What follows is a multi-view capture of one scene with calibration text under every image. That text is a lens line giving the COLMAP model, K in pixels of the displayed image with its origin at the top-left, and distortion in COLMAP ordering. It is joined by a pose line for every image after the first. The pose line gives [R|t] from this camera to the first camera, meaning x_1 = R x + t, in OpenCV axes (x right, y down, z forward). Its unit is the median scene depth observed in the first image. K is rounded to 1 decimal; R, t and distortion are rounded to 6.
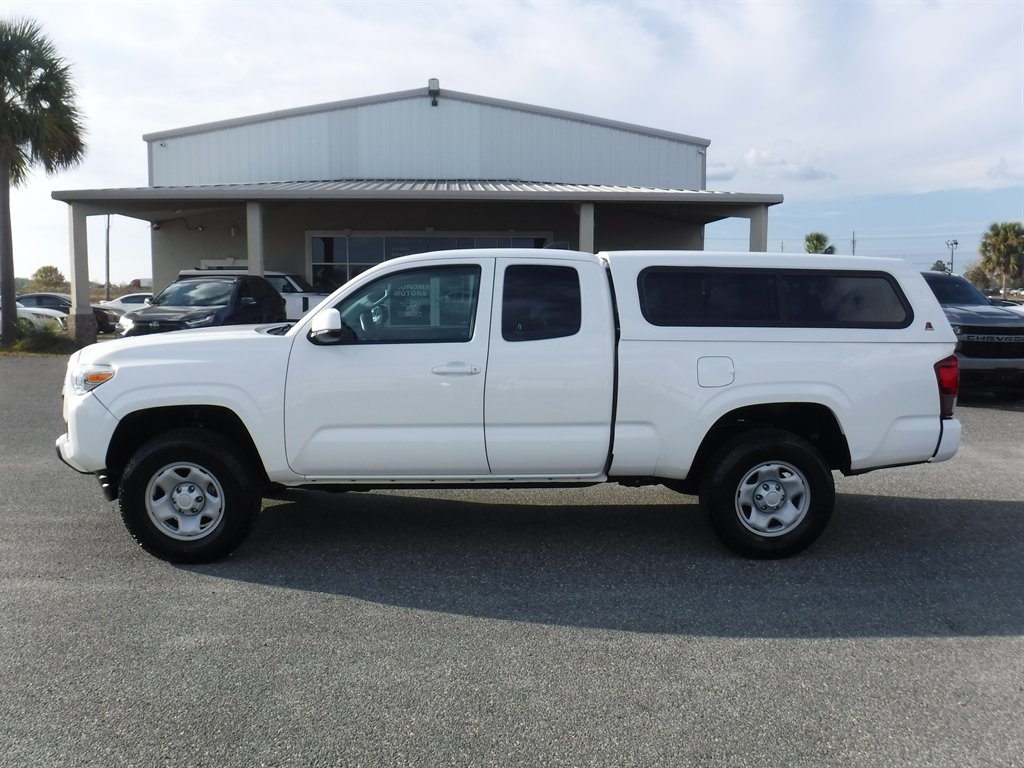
lens RADIAL K [[826.6, 0, 502.9], [0, 826.6, 391.5], [0, 0, 1]] dist [-0.108985, 0.037834]
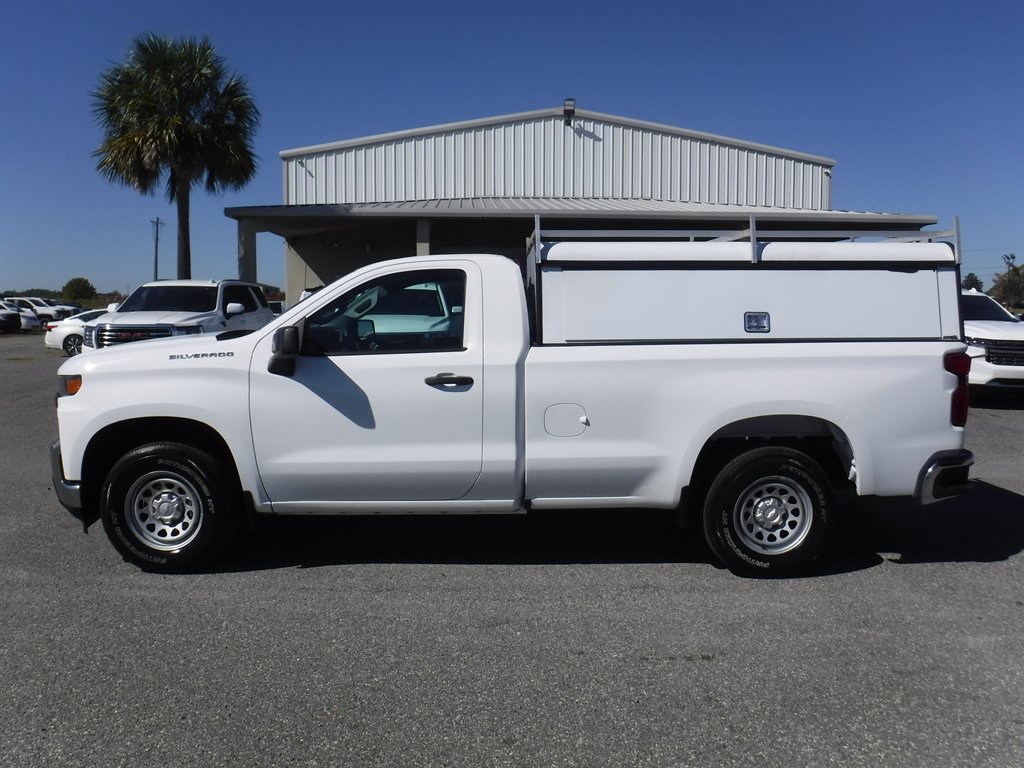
lens RADIAL K [[826.6, 0, 502.9], [0, 826.6, 391.5], [0, 0, 1]] dist [-0.108985, 0.037834]
pose [[0.999887, 0.001426, -0.014955, -0.187962], [-0.001642, 0.999895, -0.014389, -0.003940], [0.014933, 0.014412, 0.999785, -0.021272]]
